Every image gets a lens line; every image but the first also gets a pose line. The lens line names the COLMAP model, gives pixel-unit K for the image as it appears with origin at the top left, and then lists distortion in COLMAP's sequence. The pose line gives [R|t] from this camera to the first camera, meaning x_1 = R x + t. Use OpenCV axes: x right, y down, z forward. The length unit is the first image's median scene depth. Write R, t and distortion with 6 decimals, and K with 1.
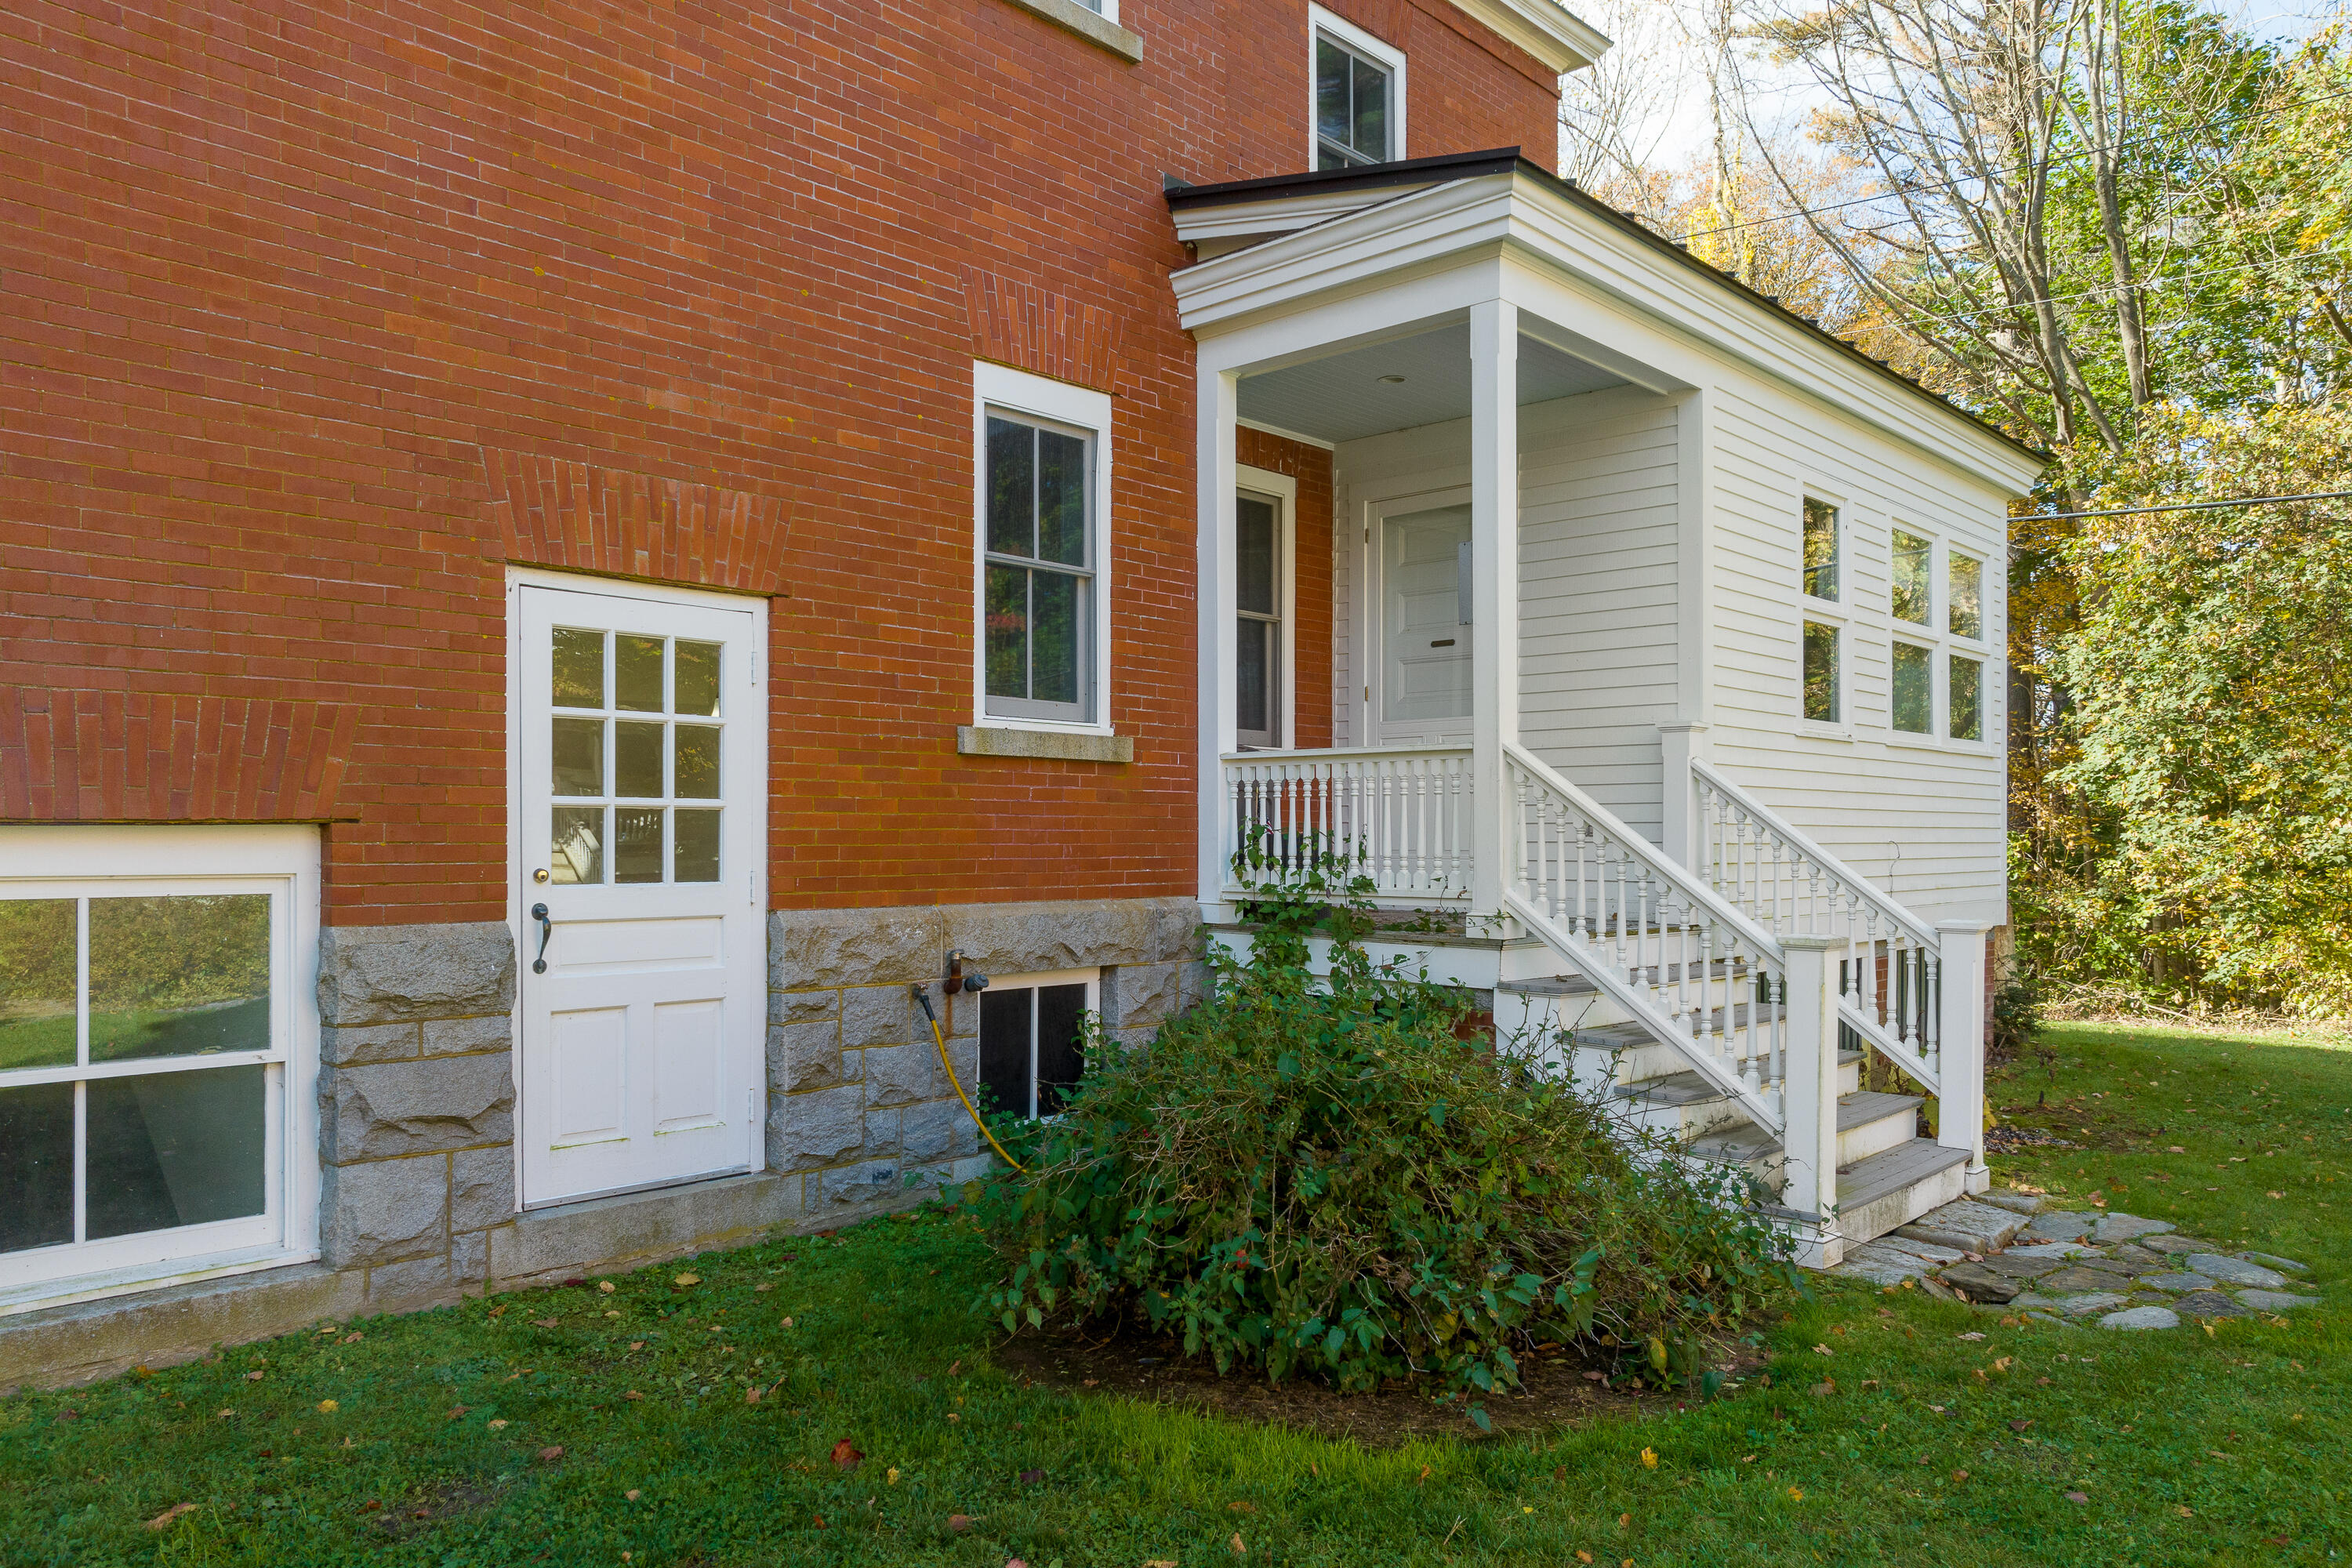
lens RADIAL K [[1618.0, 0, 1175.8], [0, 1618.0, 840.8], [0, 0, 1]] dist [0.005871, 0.002258]
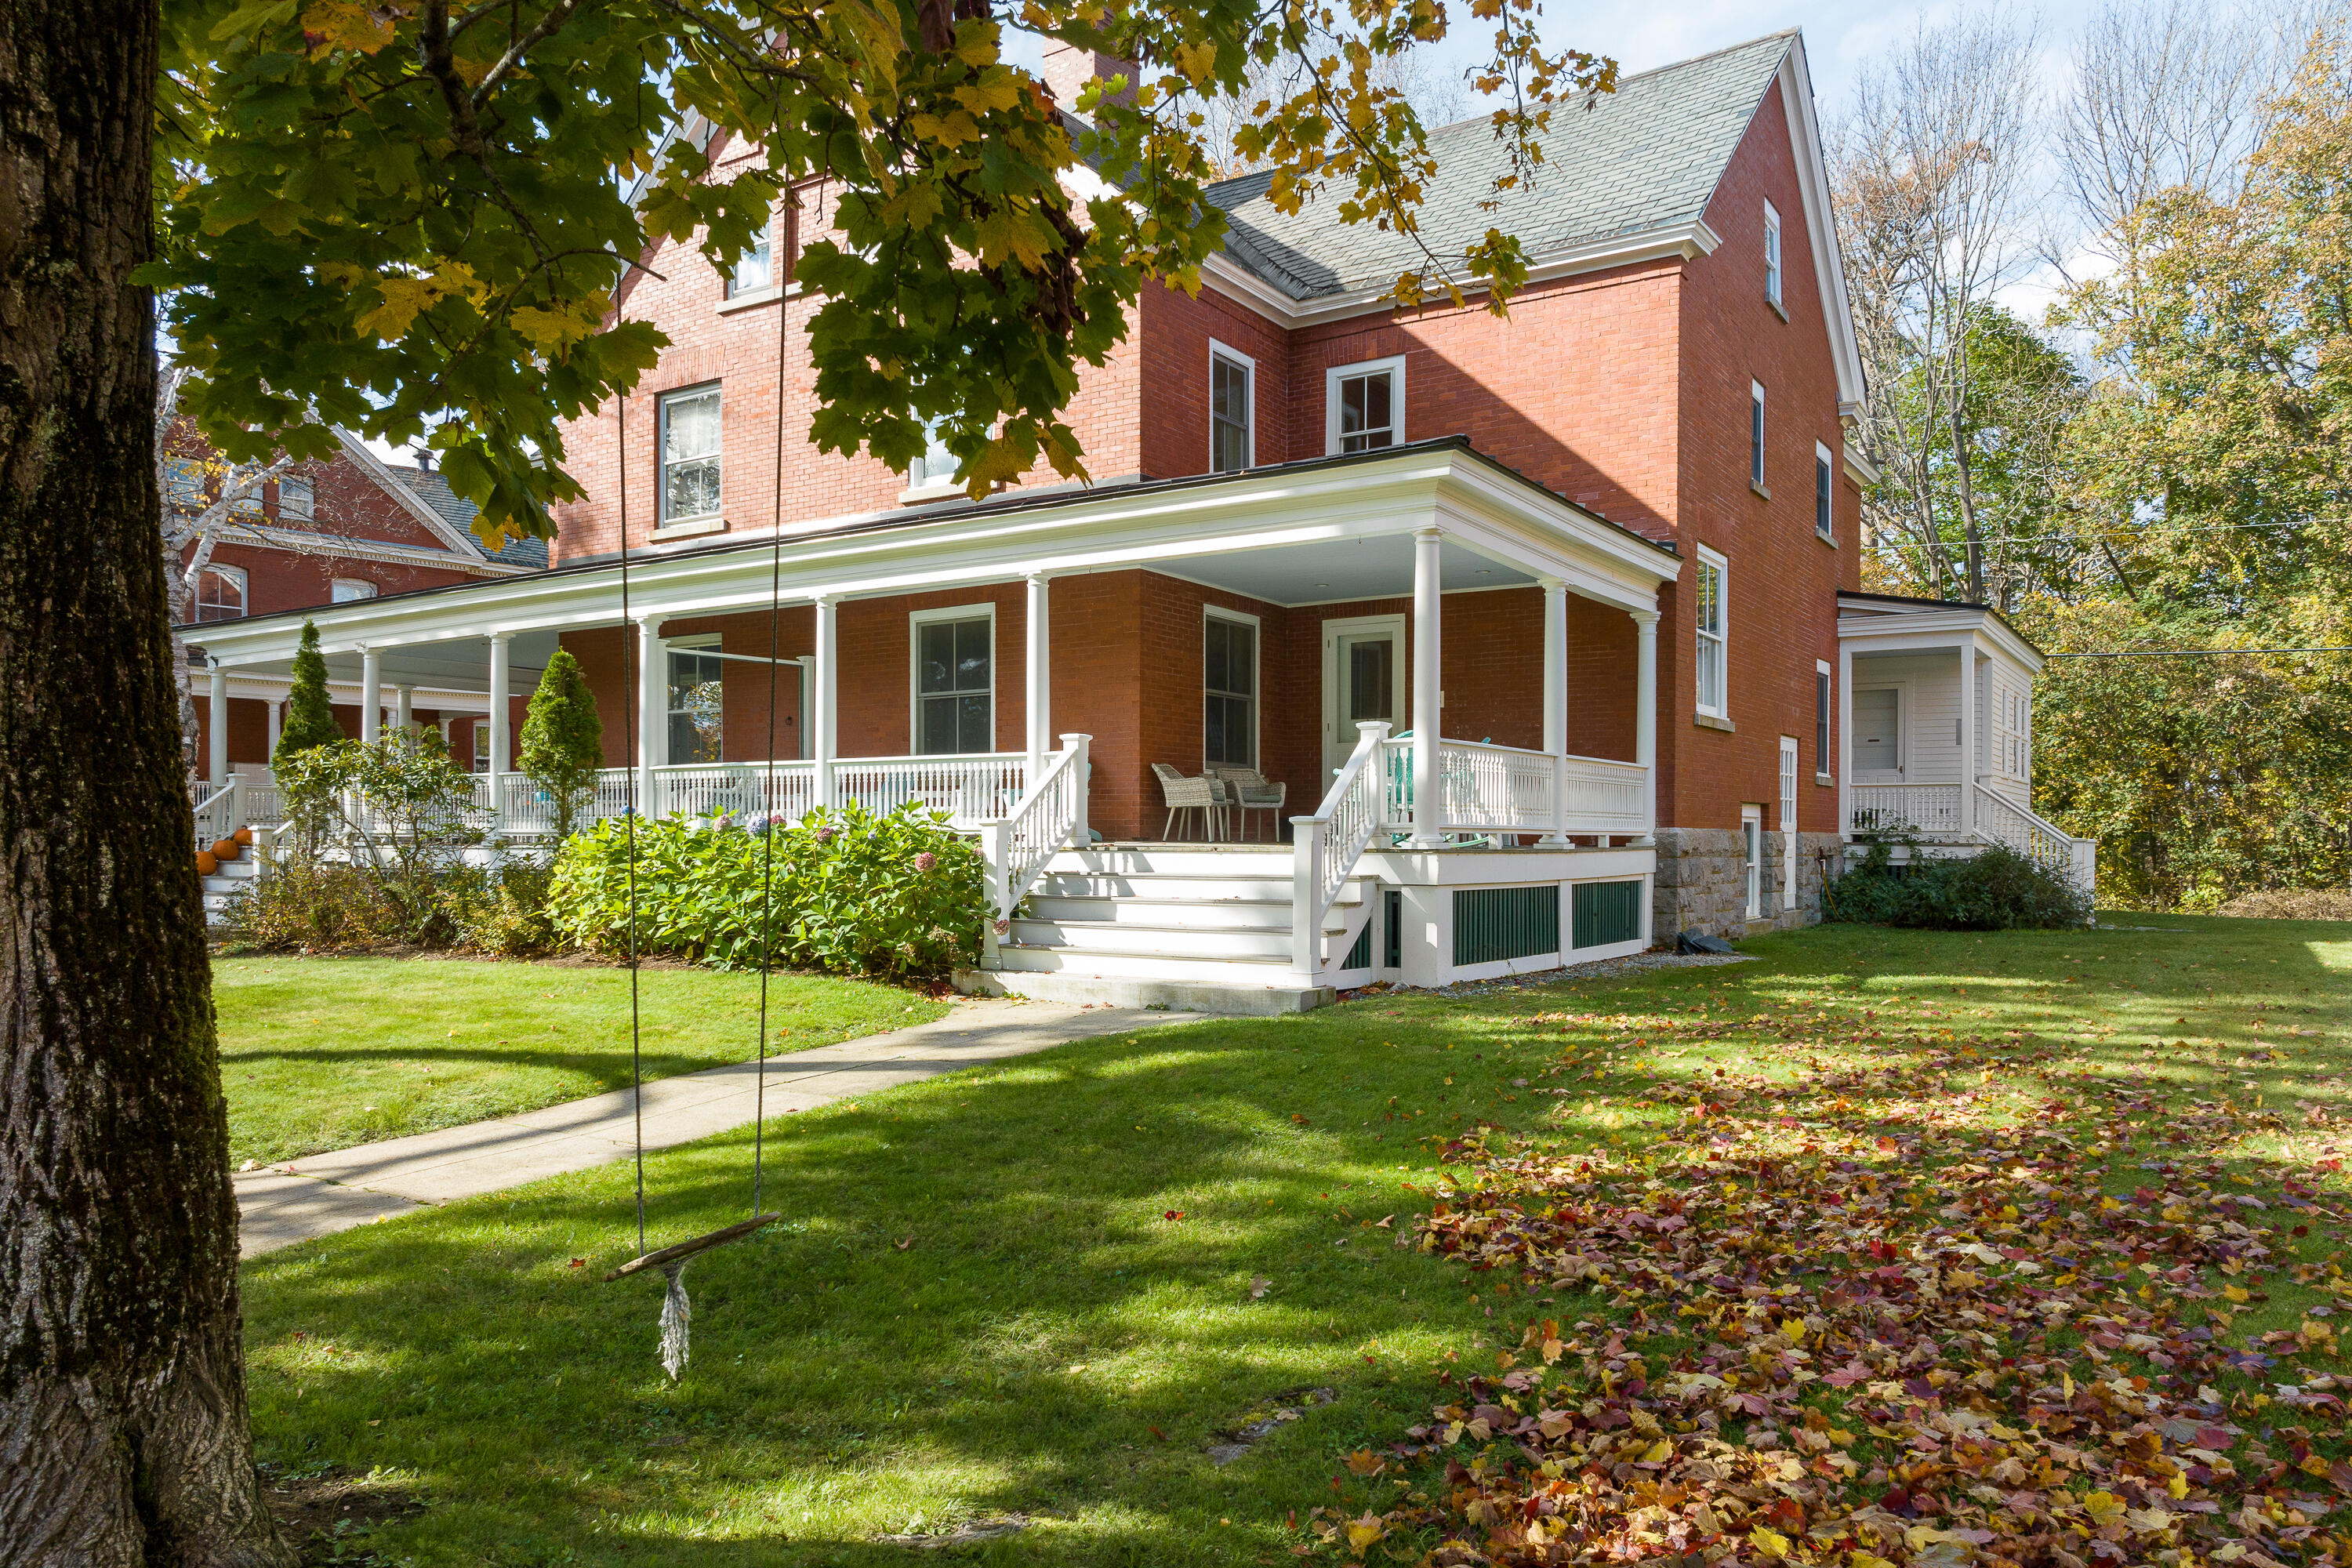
lens RADIAL K [[1623.7, 0, 1177.4], [0, 1623.7, 856.4], [0, 0, 1]] dist [-0.000375, -0.004516]
pose [[0.986009, 0.000999, 0.166688, -1.633016], [-0.002475, 0.999960, 0.008645, 0.053768], [-0.166672, -0.008936, 0.985972, -1.656572]]
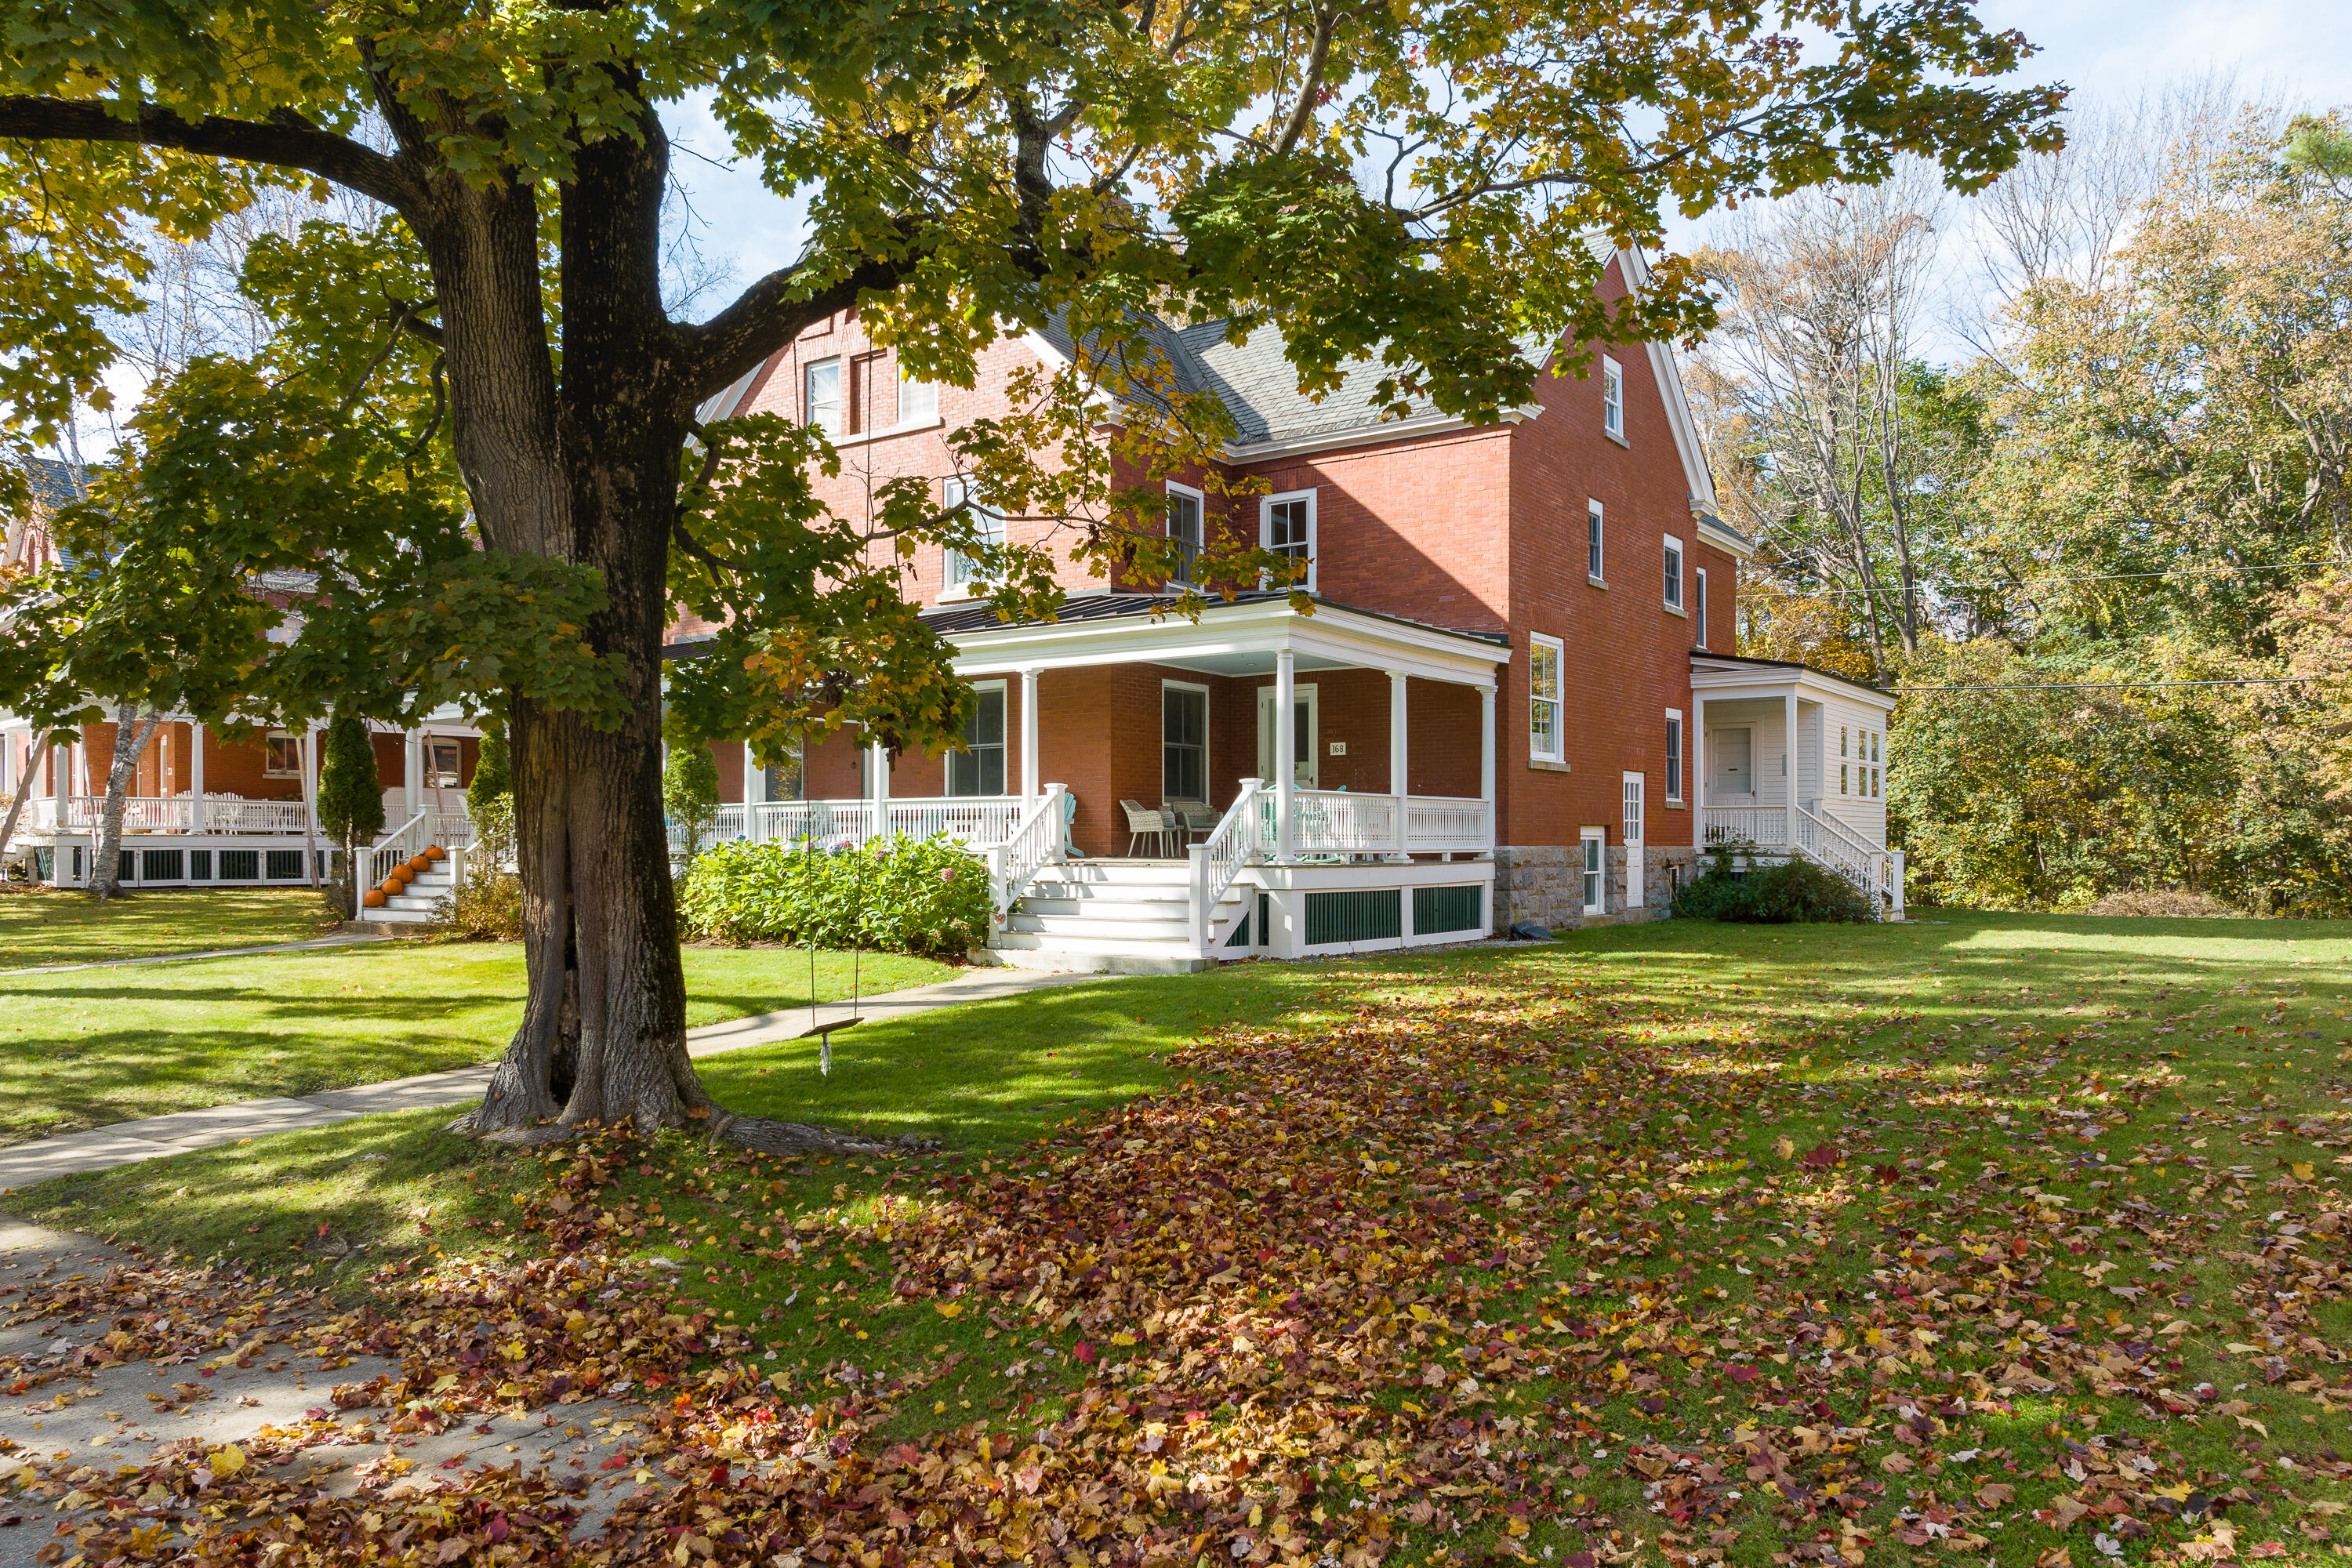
lens RADIAL K [[1621.3, 0, 1179.7], [0, 1621.3, 845.7], [0, 0, 1]] dist [0.004282, -0.002453]
pose [[0.990888, -0.000557, 0.134687, -1.595974], [0.000550, 1.000000, 0.000092, 0.032311], [-0.134687, -0.000017, 0.990888, -2.398212]]
